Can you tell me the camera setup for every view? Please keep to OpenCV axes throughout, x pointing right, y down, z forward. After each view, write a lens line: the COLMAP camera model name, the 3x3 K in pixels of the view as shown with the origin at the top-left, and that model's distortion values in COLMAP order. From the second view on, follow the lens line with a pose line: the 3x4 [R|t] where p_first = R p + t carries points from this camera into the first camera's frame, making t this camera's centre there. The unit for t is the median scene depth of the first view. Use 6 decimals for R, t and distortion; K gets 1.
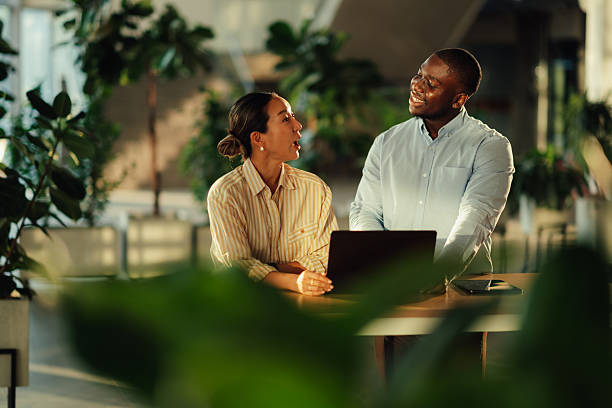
lens RADIAL K [[1385.8, 0, 304.5], [0, 1385.8, 202.0], [0, 0, 1]] dist [-0.039940, 0.000000]
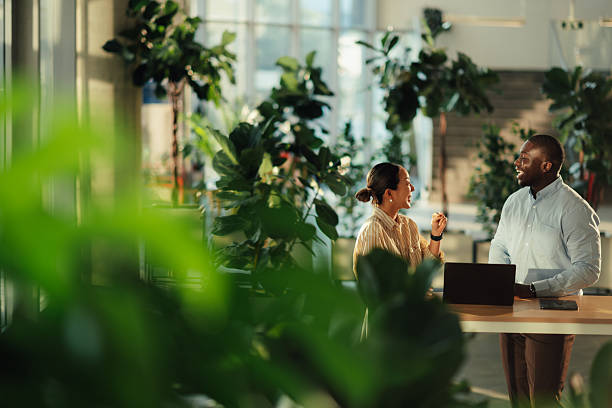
lens RADIAL K [[1336.3, 0, 309.1], [0, 1336.3, 183.9], [0, 0, 1]] dist [-0.036014, 0.000000]
pose [[0.963793, 0.026369, -0.265346, 0.088360], [-0.030385, 0.999477, -0.011041, -0.015078], [0.264916, 0.018704, 0.964090, -0.141358]]
